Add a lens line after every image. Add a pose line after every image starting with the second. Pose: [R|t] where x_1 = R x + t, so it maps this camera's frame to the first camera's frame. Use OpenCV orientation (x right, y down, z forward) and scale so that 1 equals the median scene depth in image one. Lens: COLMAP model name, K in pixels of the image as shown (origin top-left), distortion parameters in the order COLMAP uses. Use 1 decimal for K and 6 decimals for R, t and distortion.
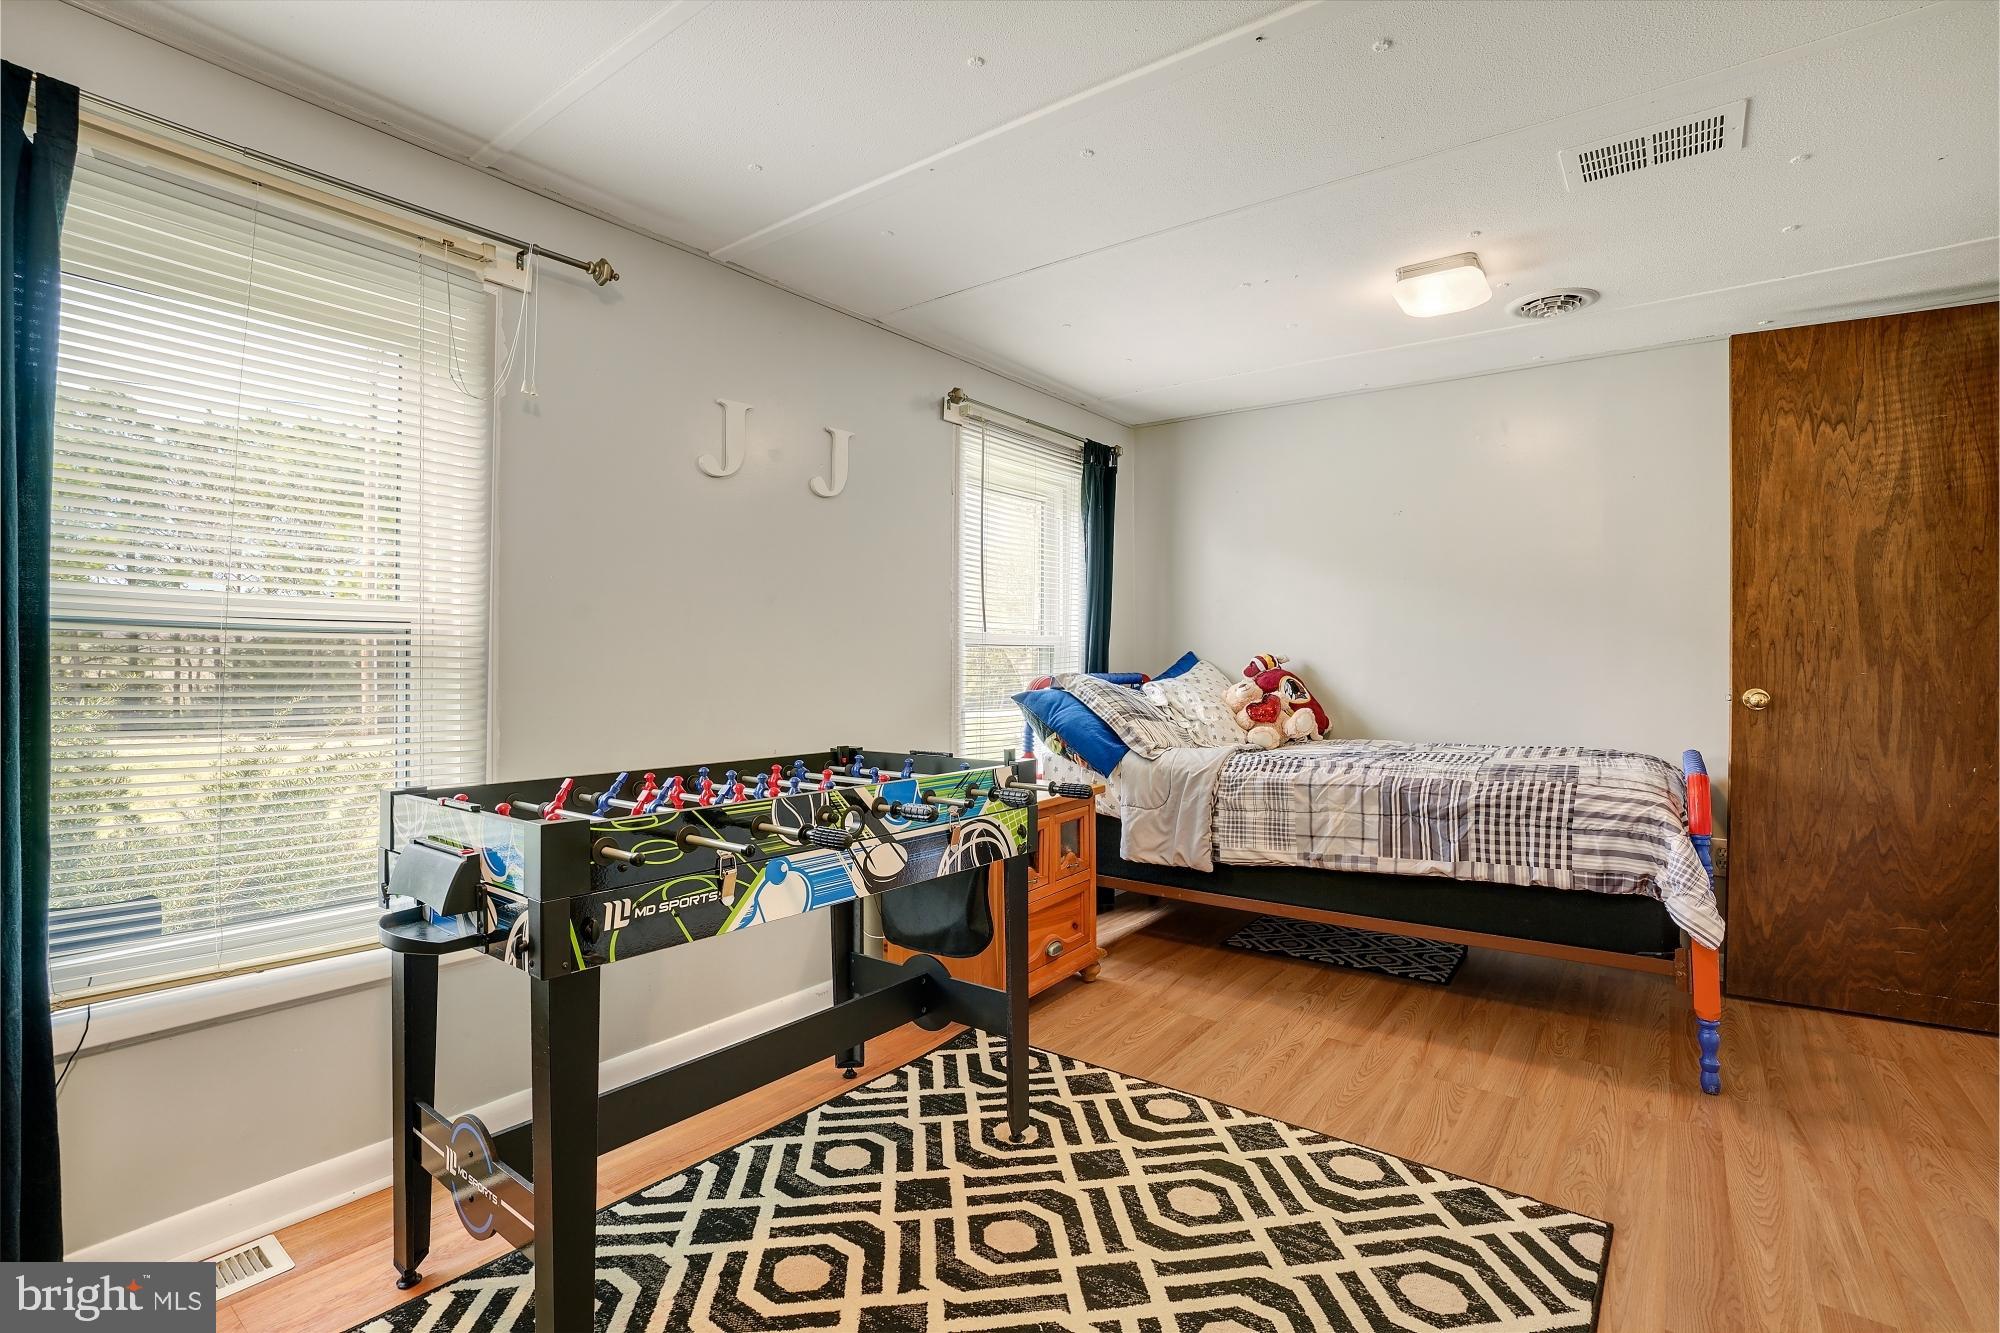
lens RADIAL K [[966.5, 0, 984.5], [0, 966.5, 670.4], [0, 0, 1]] dist [-0.052567, 0.017199]
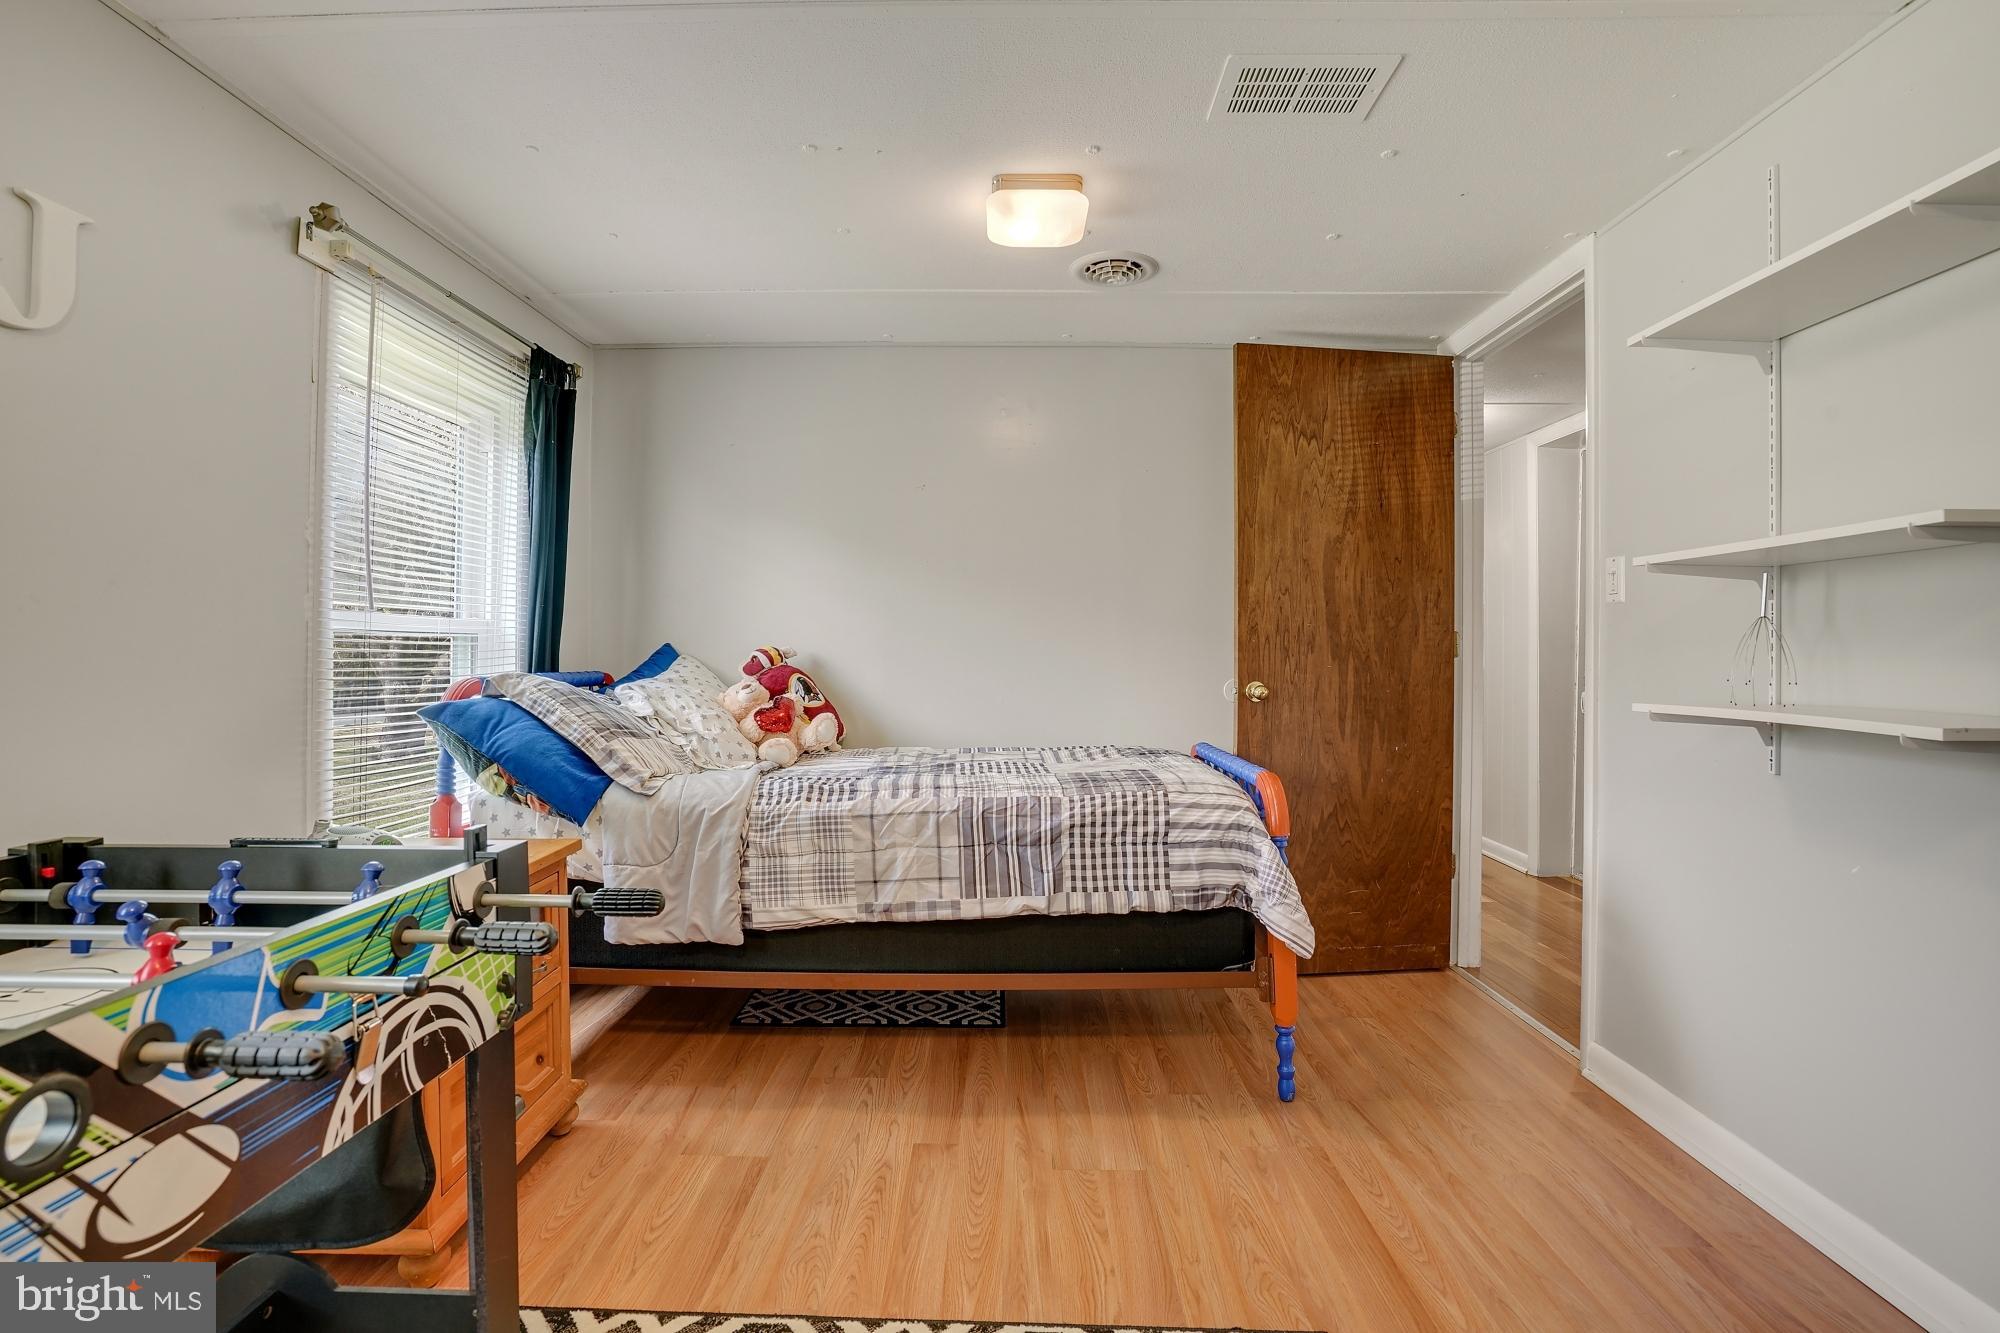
lens RADIAL K [[966.5, 0, 1018.3], [0, 966.5, 646.5], [0, 0, 1]] dist [-0.052567, 0.017199]
pose [[0.803927, 0.004699, 0.594709, -0.031542], [0.006106, 0.999851, -0.016154, -0.004307], [-0.594696, 0.016618, 0.803779, 0.303803]]
